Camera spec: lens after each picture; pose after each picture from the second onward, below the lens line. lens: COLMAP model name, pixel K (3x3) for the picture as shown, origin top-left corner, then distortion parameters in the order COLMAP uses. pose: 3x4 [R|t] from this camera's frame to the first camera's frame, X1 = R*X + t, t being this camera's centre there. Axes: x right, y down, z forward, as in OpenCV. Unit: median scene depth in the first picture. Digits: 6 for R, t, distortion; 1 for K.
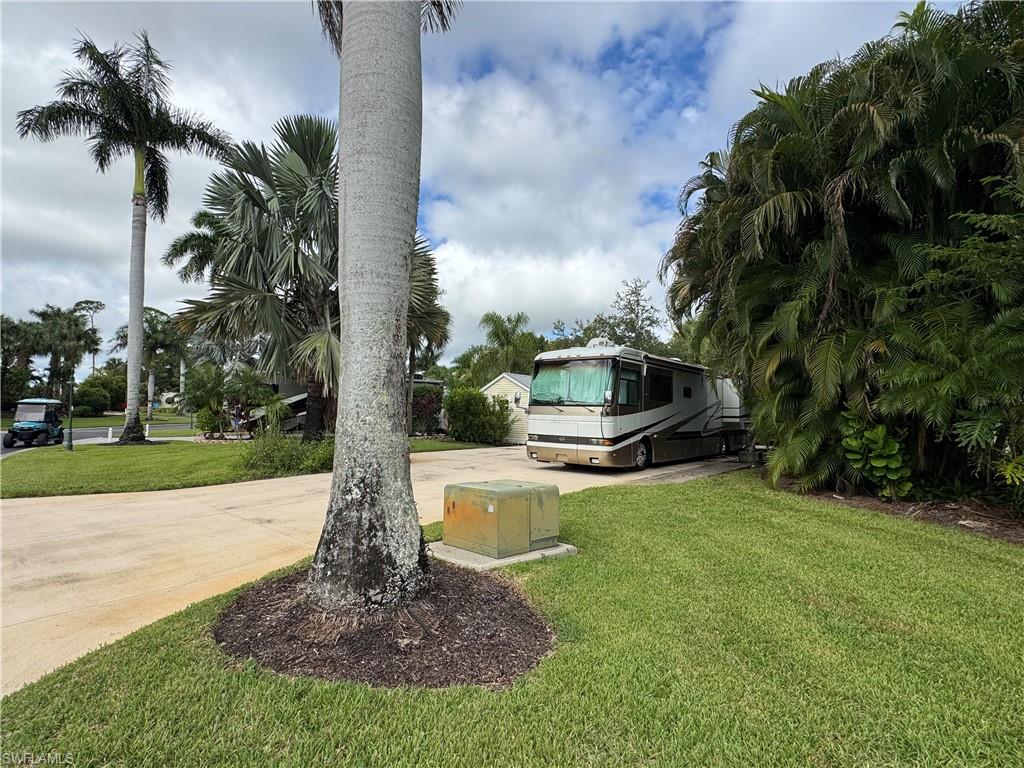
lens RADIAL K [[504.9, 0, 511.7], [0, 504.9, 386.5], [0, 0, 1]] dist [-0.003320, -0.000928]
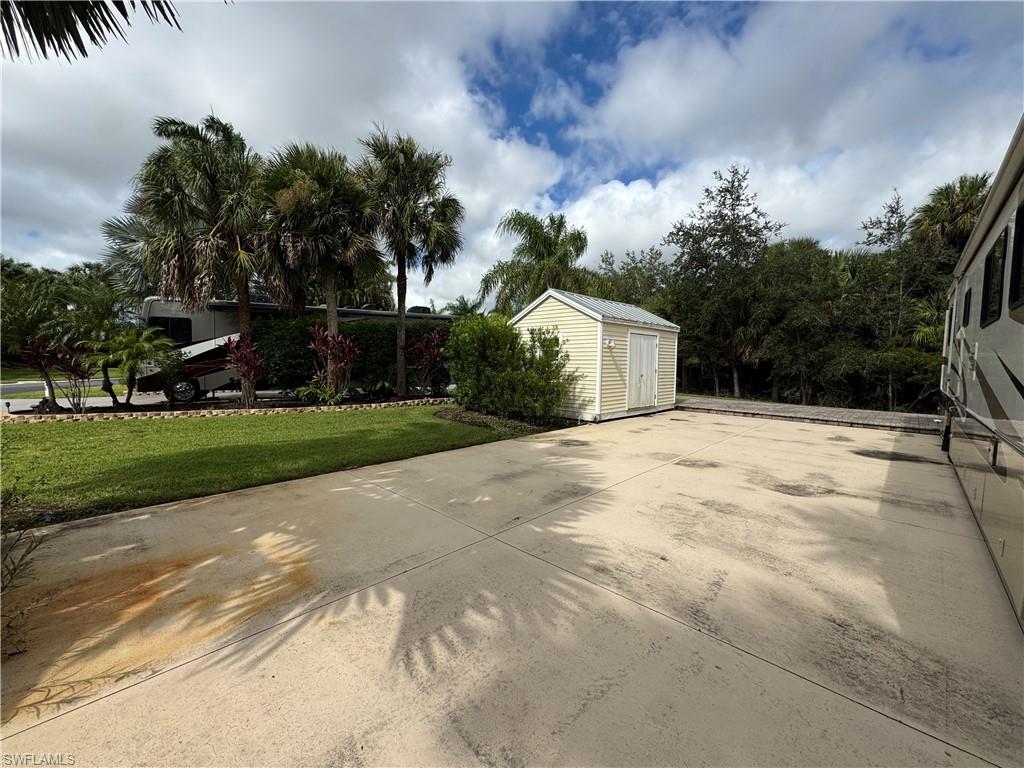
lens RADIAL K [[408.2, 0, 510.3], [0, 408.2, 387.8], [0, 0, 1]] dist [-0.001823, -0.000397]
pose [[0.996673, -0.010987, -0.080755, -0.023744], [0.019439, 0.994320, 0.104641, 0.032635], [0.079147, -0.105862, 0.991226, 0.549406]]
